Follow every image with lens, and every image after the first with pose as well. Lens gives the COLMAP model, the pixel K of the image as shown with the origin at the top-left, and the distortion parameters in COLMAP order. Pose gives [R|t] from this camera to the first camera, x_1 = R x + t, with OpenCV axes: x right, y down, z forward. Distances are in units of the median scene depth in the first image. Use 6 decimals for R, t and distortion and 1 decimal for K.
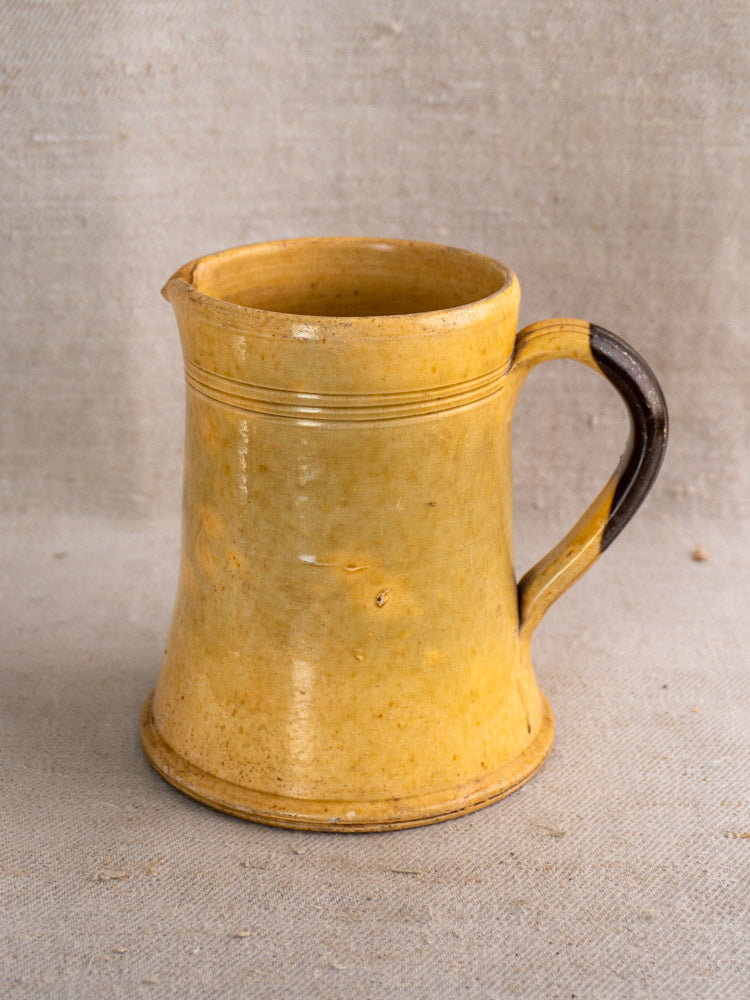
lens RADIAL K [[1820.6, 0, 372.7], [0, 1820.6, 530.2], [0, 0, 1]] dist [0.013196, 0.007662]
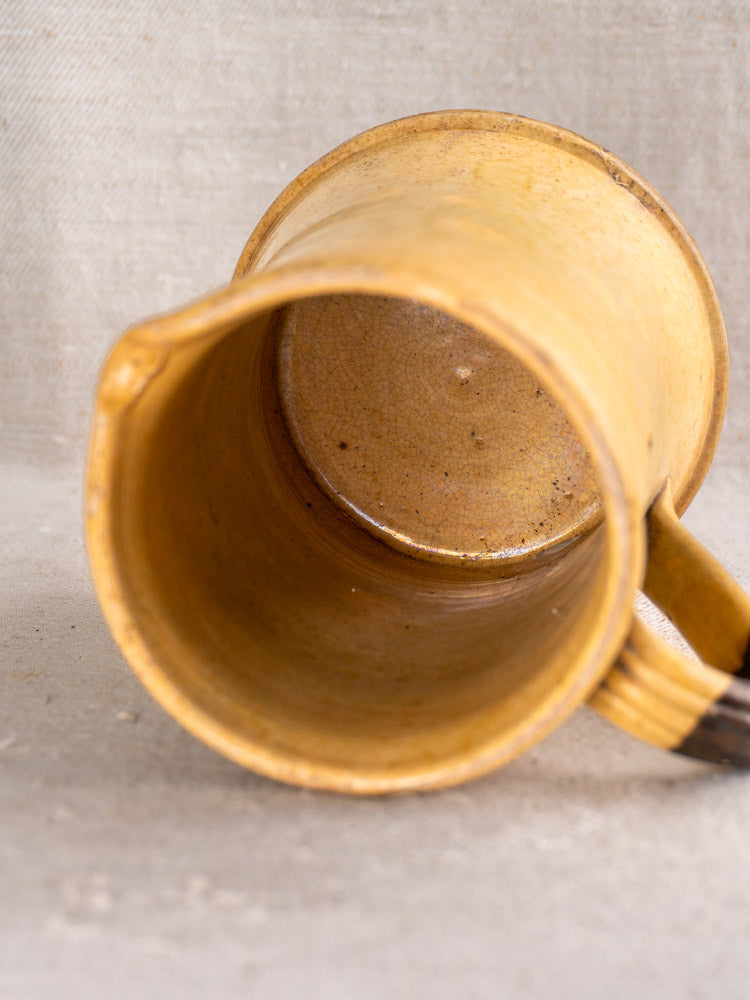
lens RADIAL K [[1747.6, 0, 376.4], [0, 1747.6, 525.5], [0, 0, 1]] dist [0.020977, 0.145729]
pose [[0.999851, 0.003659, 0.016846, 0.017254], [-0.001298, 0.990419, -0.138091, 0.156816], [-0.017190, 0.138049, 0.990276, 0.133511]]
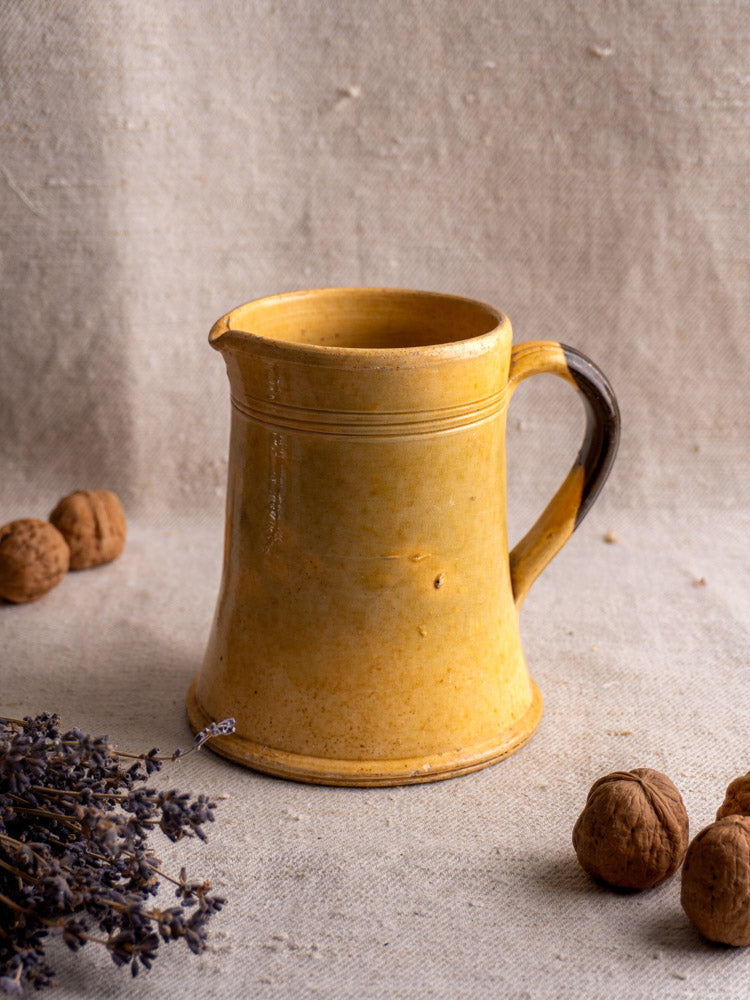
lens RADIAL K [[1820.6, 0, 372.7], [0, 1820.6, 530.2], [0, 0, 1]] dist [0.013196, 0.007662]
pose [[0.999914, 0.003009, 0.012749, 0.010889], [-0.002603, 0.999492, -0.031753, 0.048672], [-0.012838, 0.031717, 0.999414, -0.183808]]
